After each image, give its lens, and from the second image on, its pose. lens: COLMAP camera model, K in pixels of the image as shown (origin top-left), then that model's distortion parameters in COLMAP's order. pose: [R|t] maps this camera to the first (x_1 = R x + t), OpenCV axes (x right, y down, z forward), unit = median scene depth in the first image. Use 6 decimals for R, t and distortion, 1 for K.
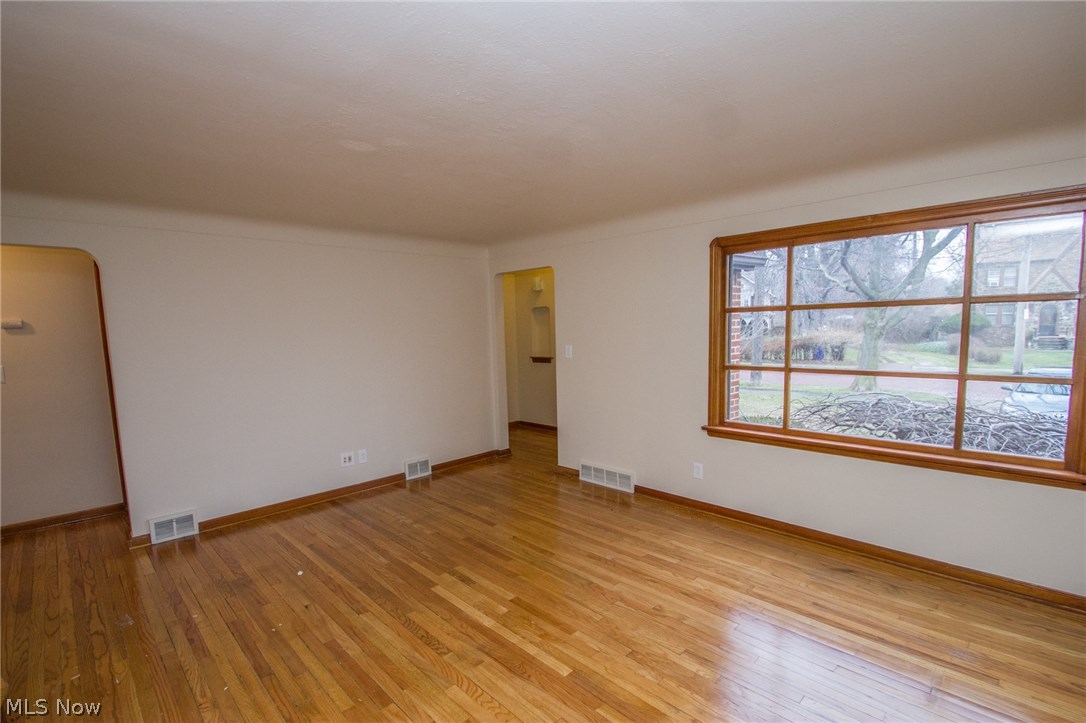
lens RADIAL K [[503.5, 0, 552.6], [0, 503.5, 383.9], [0, 0, 1]] dist [0.013595, -0.017556]
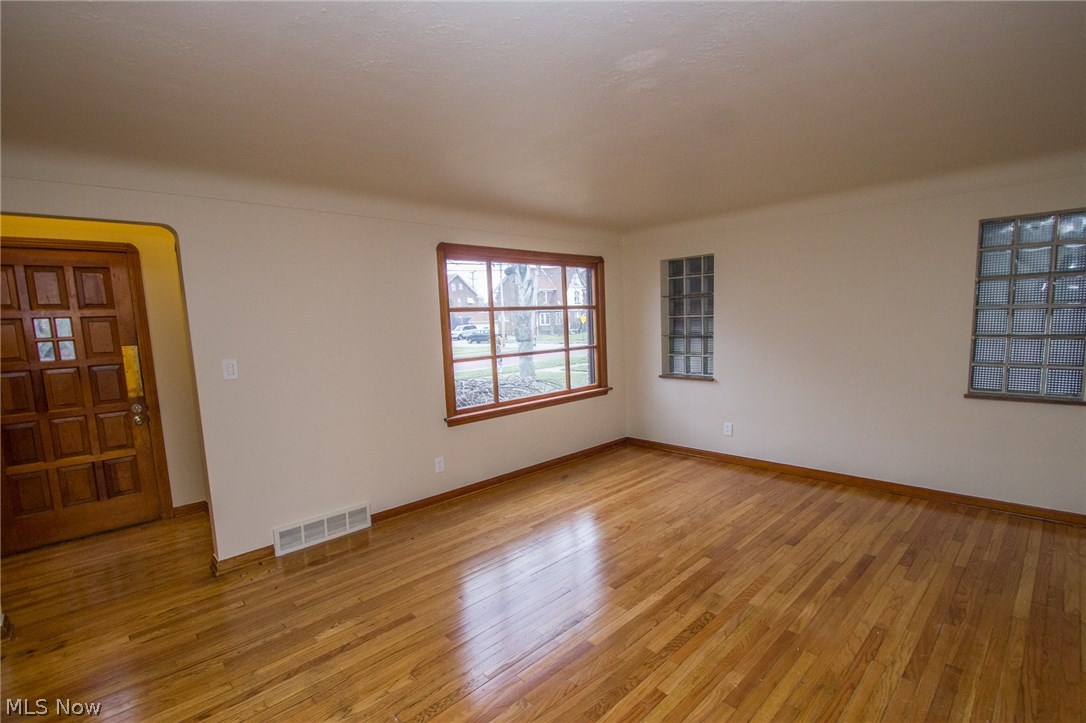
lens RADIAL K [[503.5, 0, 552.6], [0, 503.5, 383.9], [0, 0, 1]] dist [0.013595, -0.017556]
pose [[0.009539, -0.105502, 0.994373, -0.811362], [0.150308, 0.983271, 0.102883, -0.069502], [-0.988593, 0.148481, 0.025237, 0.816303]]
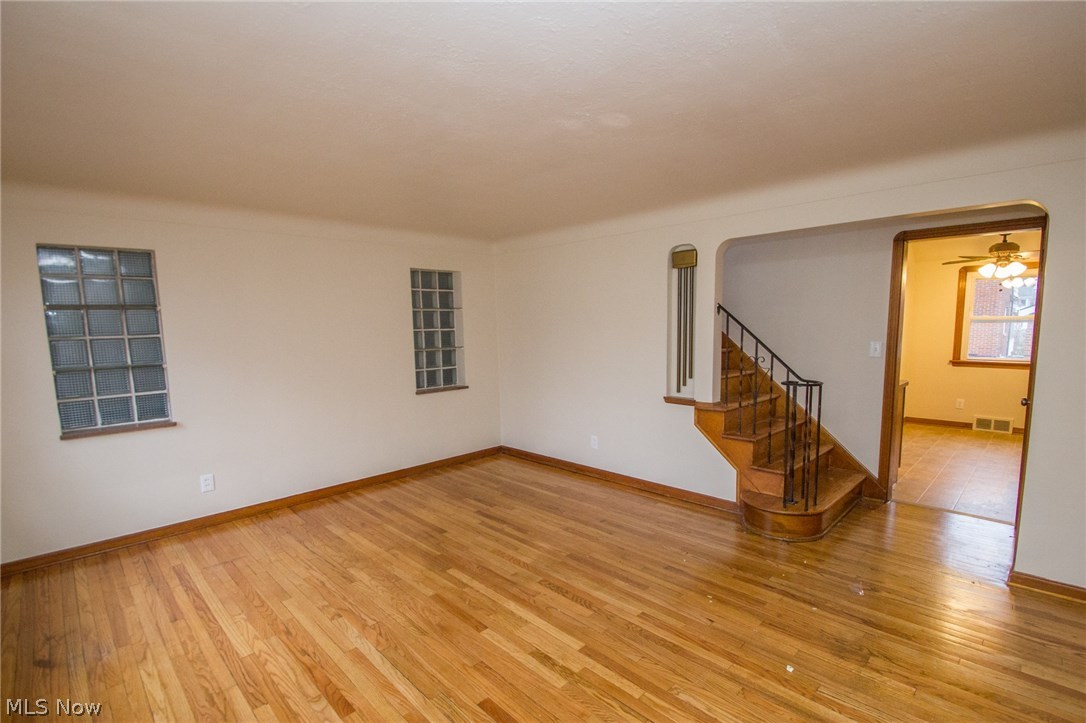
lens RADIAL K [[503.5, 0, 552.6], [0, 503.5, 383.9], [0, 0, 1]] dist [0.013595, -0.017556]
pose [[-0.999149, 0.041255, 0.000013, -0.171588], [0.040139, 0.972051, 0.231314, -0.153087], [0.009531, 0.231117, -0.972879, 1.394871]]
